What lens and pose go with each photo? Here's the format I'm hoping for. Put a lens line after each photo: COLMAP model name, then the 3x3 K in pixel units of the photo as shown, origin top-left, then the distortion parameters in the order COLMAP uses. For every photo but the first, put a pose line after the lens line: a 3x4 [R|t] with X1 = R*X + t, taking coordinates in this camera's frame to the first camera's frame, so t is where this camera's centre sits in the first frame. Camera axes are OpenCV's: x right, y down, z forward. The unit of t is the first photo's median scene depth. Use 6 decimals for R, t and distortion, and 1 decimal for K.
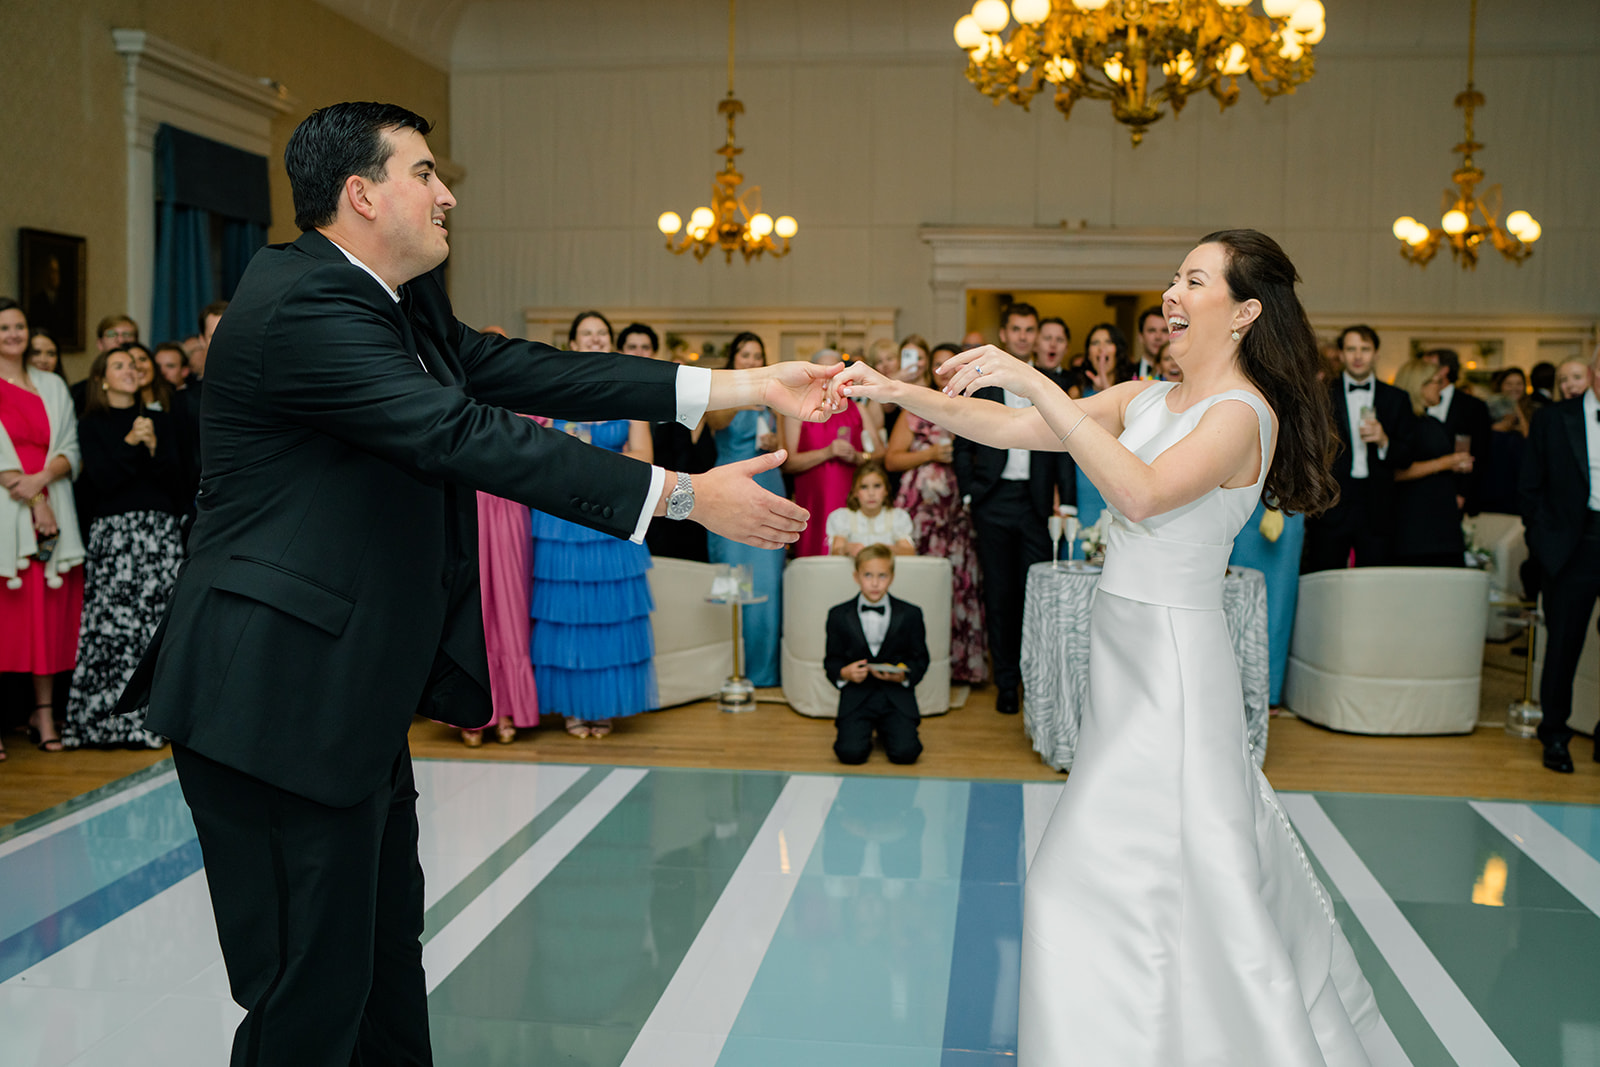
lens RADIAL K [[1565.3, 0, 798.2], [0, 1565.3, 527.7], [0, 0, 1]] dist [-0.046864, 0.000000]
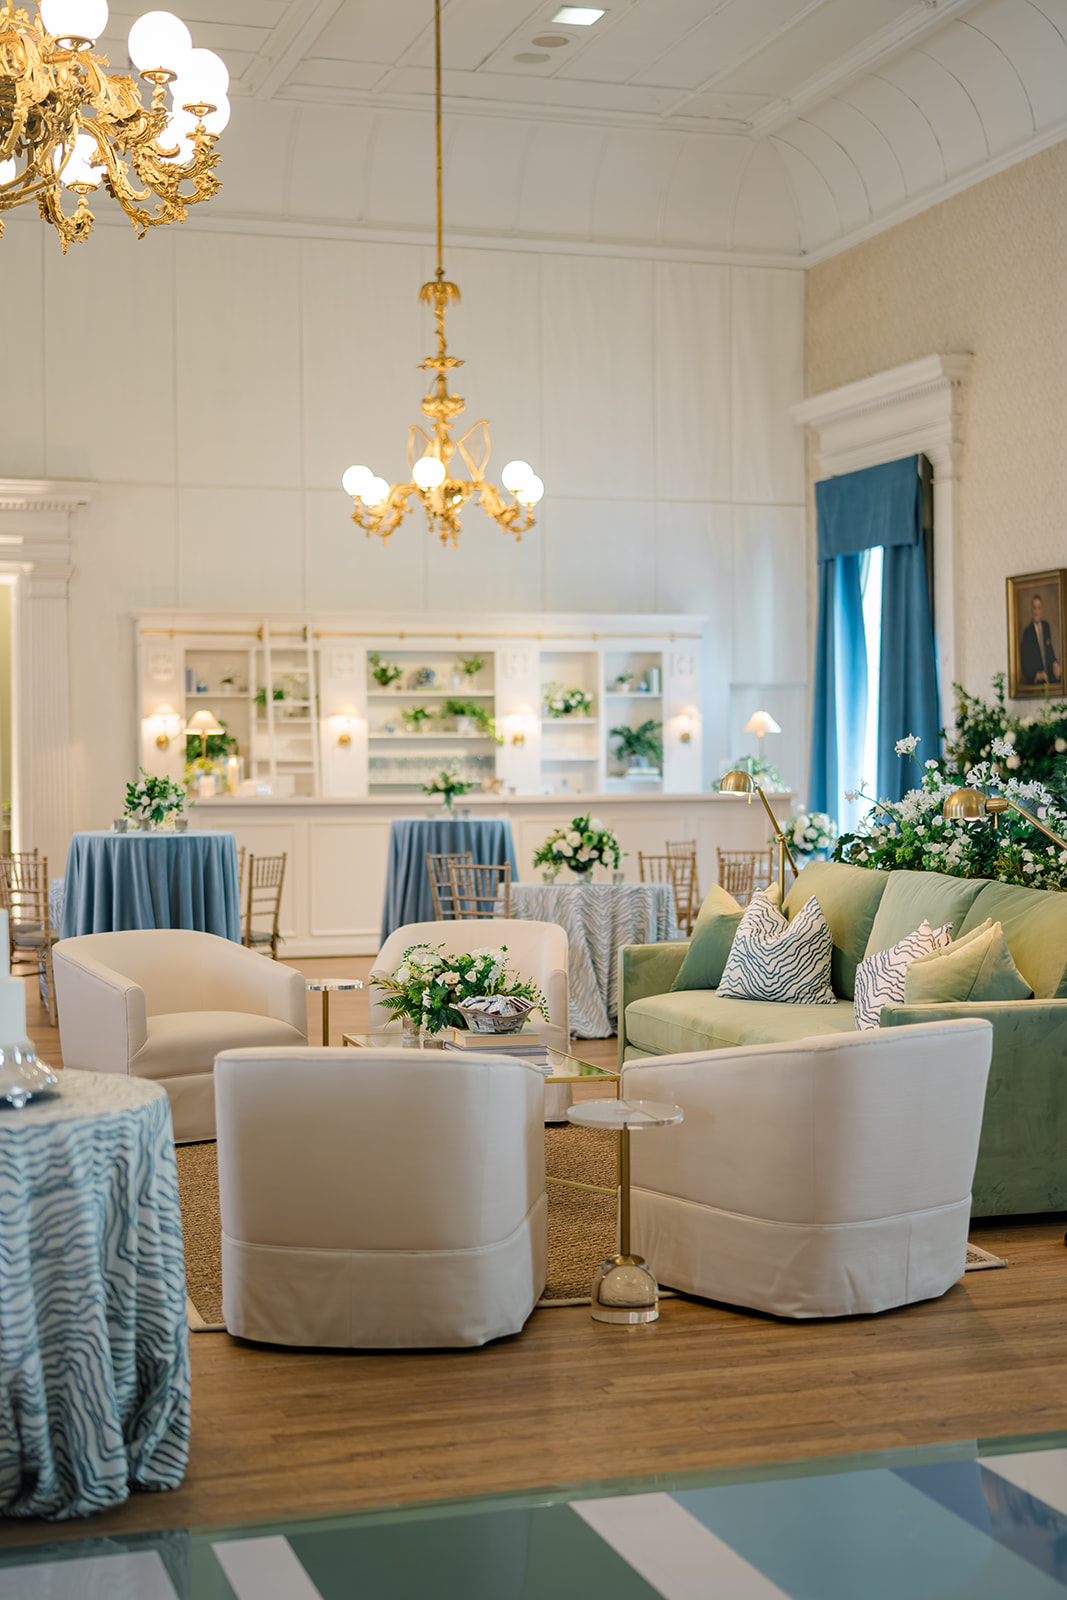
lens RADIAL K [[2286.0, 0, 544.5], [0, 2286.0, 796.1], [0, 0, 1]] dist [-0.001906, 0.000000]
pose [[0.897452, -0.027018, 0.440285, 0.052891], [0.053291, 0.997453, -0.047416, -0.015706], [-0.437882, 0.066017, 0.896605, 0.172733]]
